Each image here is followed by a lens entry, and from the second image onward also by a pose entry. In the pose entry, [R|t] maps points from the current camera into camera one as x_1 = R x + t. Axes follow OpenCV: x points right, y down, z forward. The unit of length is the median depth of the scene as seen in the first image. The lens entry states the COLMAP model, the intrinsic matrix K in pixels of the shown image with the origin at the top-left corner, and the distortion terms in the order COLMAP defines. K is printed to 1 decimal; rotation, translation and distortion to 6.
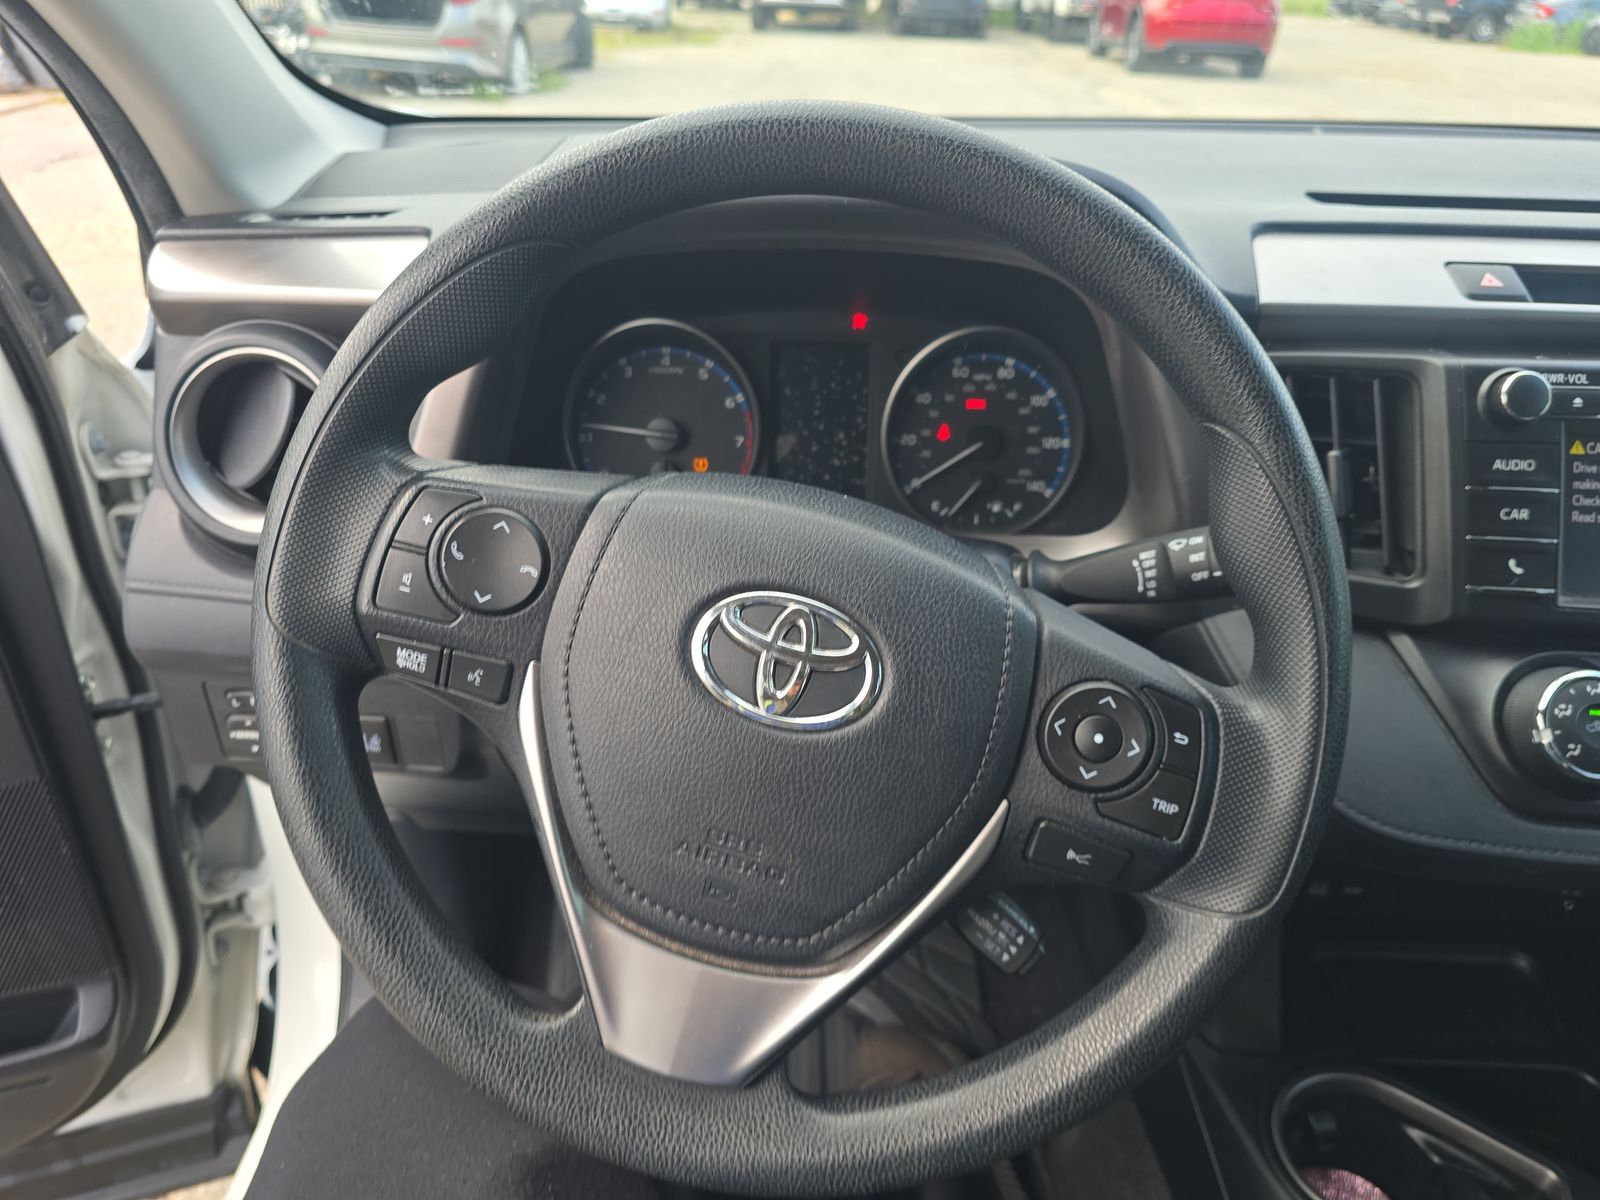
lens RADIAL K [[1082.5, 0, 791.5], [0, 1082.5, 603.2], [0, 0, 1]] dist [0.032310, -0.018389]
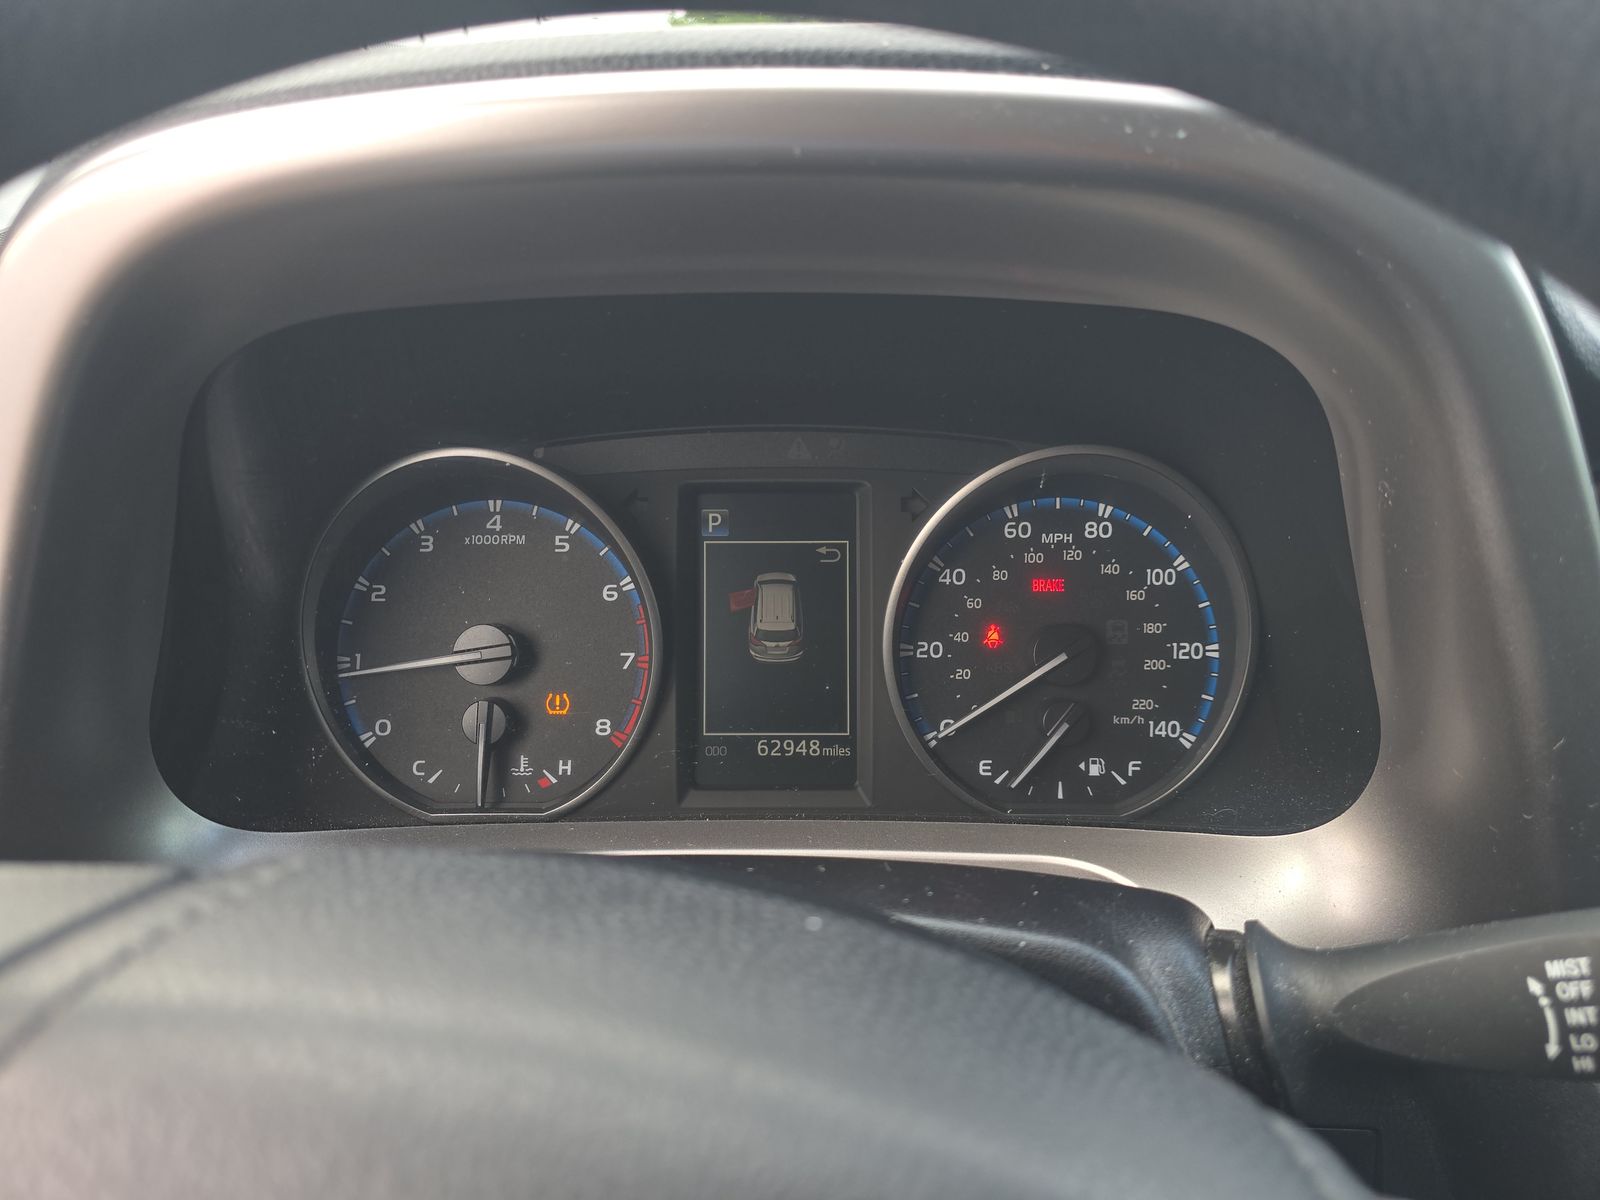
lens RADIAL K [[1082.5, 0, 804.8], [0, 1082.5, 598.0], [0, 0, 1]] dist [0.032310, -0.018389]
pose [[0.999377, -0.026651, 0.023146, 0.031595], [0.029763, 0.988742, -0.146639, -0.099184], [-0.018977, 0.147237, 0.988919, 0.452141]]
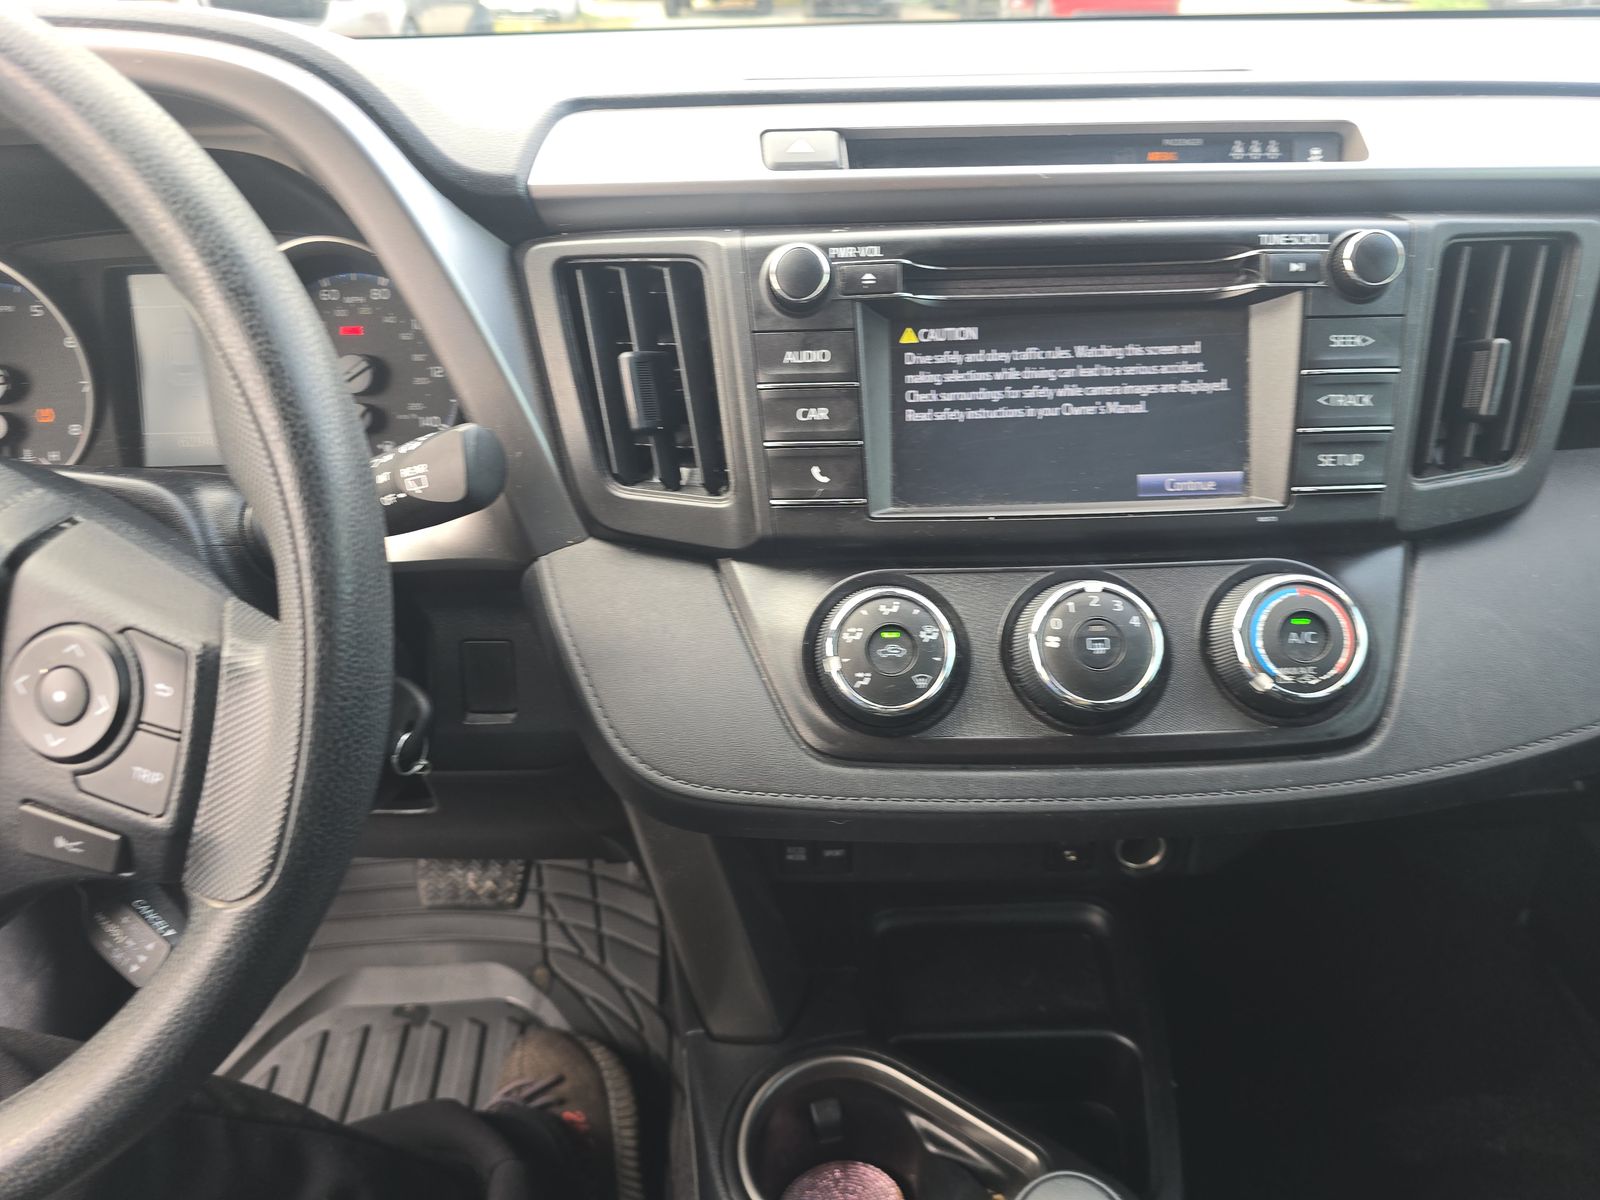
lens RADIAL K [[1082.5, 0, 795.4], [0, 1082.5, 605.4], [0, 0, 1]] dist [0.032310, -0.018389]
pose [[0.998232, -0.056789, 0.017542, 0.502499], [0.056614, 0.998343, 0.010295, 0.049226], [-0.018098, -0.009284, 0.999793, 0.112175]]
